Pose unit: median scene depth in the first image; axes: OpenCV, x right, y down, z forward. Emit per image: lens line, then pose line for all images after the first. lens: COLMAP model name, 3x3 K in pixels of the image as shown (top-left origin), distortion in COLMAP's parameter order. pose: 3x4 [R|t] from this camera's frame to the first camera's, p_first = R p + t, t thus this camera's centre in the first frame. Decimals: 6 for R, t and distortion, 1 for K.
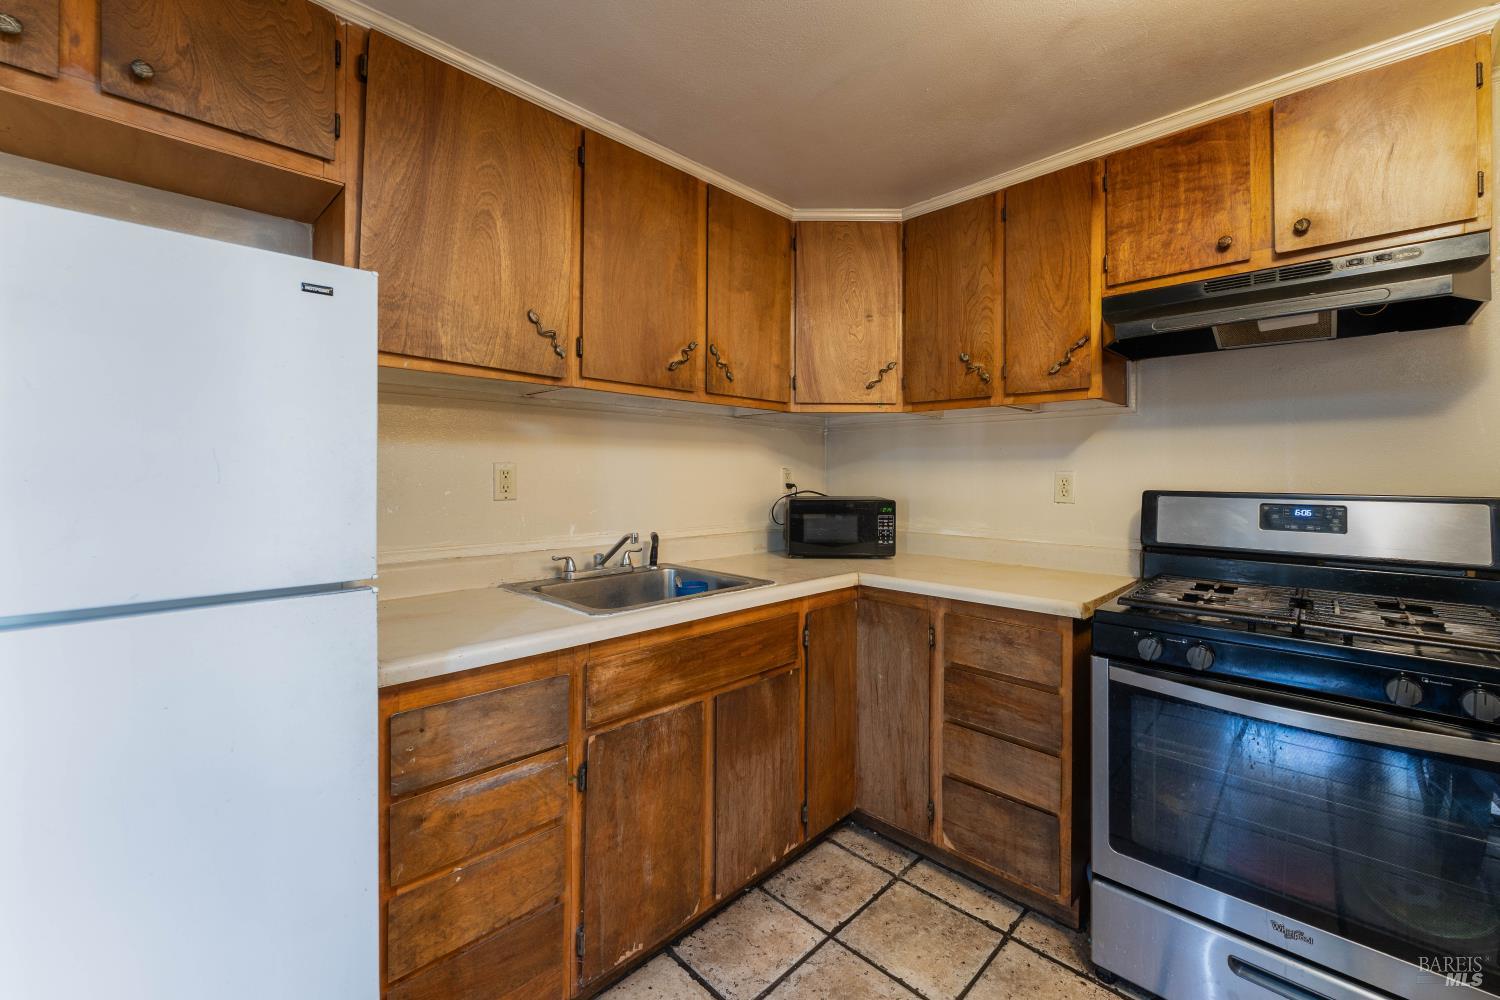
lens RADIAL K [[611.2, 0, 752.4], [0, 611.2, 478.1], [0, 0, 1]] dist [-0.000645, 0.000002]
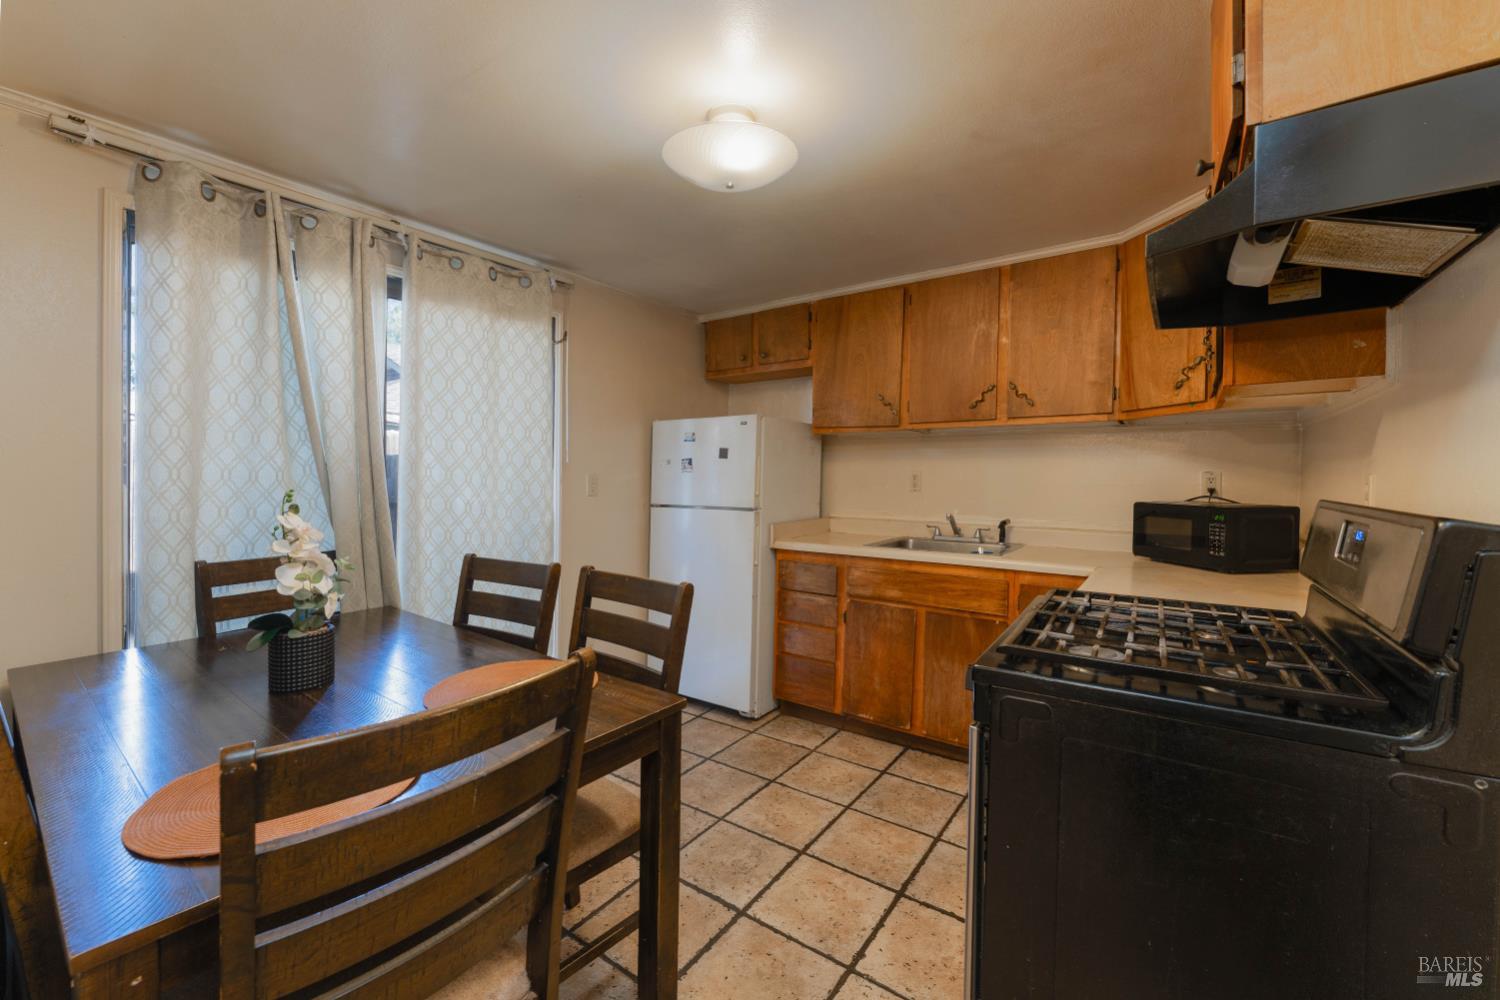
lens RADIAL K [[611.9, 0, 747.7], [0, 611.9, 492.3], [0, 0, 1]] dist [-0.000557, -0.000026]
pose [[0.150929, 0.025242, -0.988222, 1.531259], [-0.012363, 0.999644, 0.023645, 0.001971], [0.988467, 0.008649, 0.151187, 0.278165]]
